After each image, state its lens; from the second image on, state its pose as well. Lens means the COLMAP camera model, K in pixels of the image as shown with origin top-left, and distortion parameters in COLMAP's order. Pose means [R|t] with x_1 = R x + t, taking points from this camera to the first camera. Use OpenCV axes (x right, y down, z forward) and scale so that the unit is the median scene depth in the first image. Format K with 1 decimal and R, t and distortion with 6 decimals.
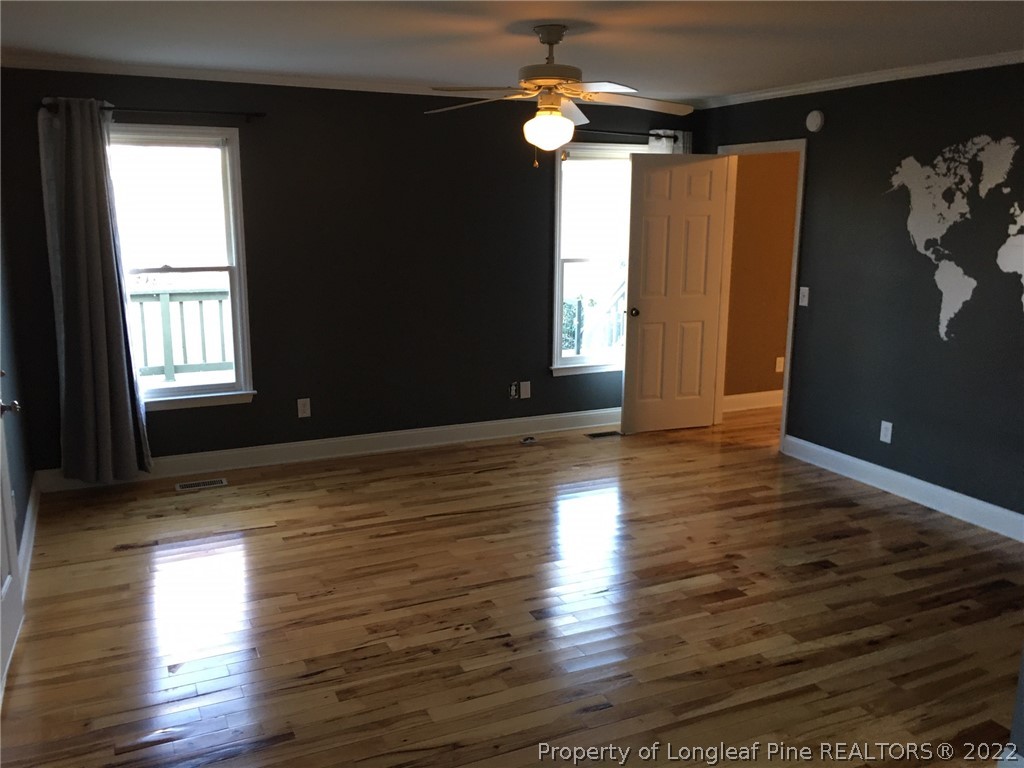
lens RADIAL K [[876.3, 0, 505.7], [0, 876.3, 389.4], [0, 0, 1]] dist [0.065204, -0.090791]
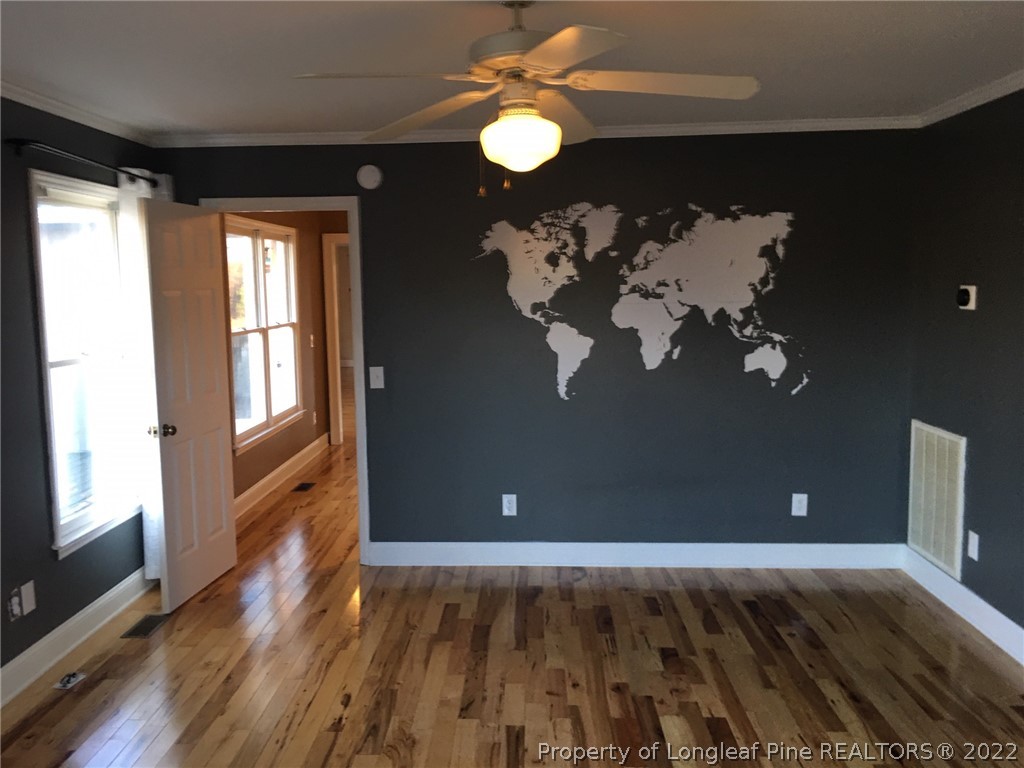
lens RADIAL K [[876.3, 0, 506.0], [0, 876.3, 383.0], [0, 0, 1]] dist [0.065204, -0.090791]
pose [[0.466941, -0.116320, 0.876605, -0.426516], [0.203177, 0.978902, 0.021668, -0.113010], [-0.860631, 0.167989, 0.480723, 0.587454]]
